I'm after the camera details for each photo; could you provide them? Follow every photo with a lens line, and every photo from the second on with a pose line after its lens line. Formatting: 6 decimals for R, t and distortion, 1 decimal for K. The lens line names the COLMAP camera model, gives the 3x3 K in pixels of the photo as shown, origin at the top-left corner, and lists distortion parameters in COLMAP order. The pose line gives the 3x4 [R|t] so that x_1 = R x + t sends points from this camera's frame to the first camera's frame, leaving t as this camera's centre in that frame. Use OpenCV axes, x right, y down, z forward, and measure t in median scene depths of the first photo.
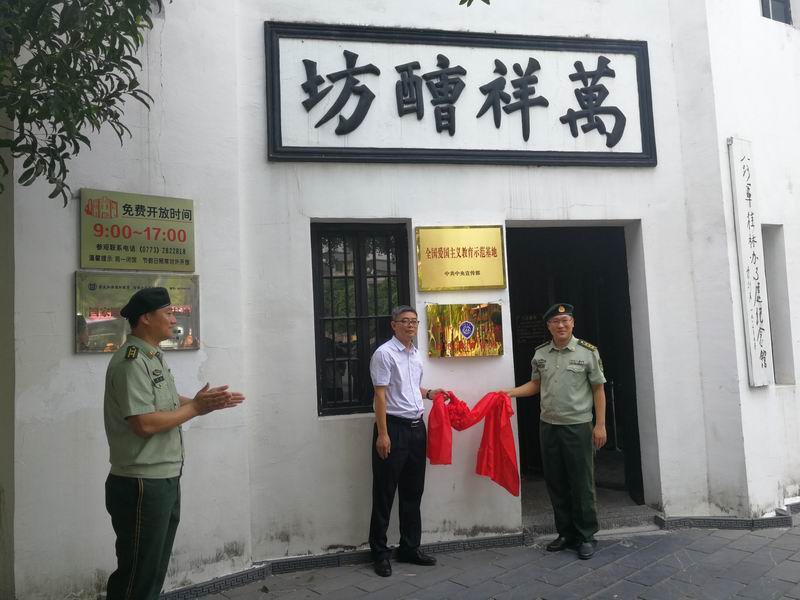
lens RADIAL K [[622.7, 0, 400.0], [0, 622.7, 300.0], [0, 0, 1]] dist [-0.000699, -0.000811]
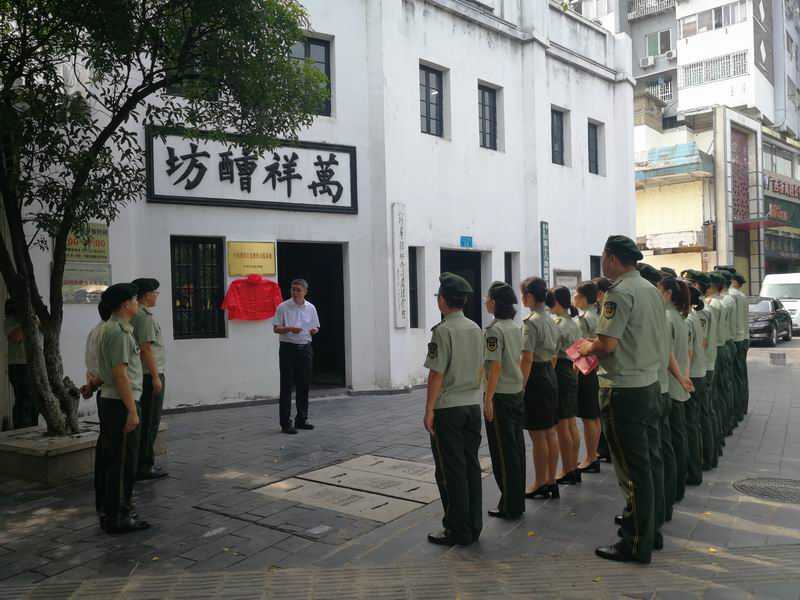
lens RADIAL K [[649.2, 0, 401.9], [0, 649.2, 316.8], [0, 0, 1]] dist [0.000756, -0.001677]
pose [[0.950949, 0.017207, 0.308868, -0.075543], [-0.040179, 0.996864, 0.068168, -0.042390], [-0.306726, -0.077235, 0.948659, -1.008788]]
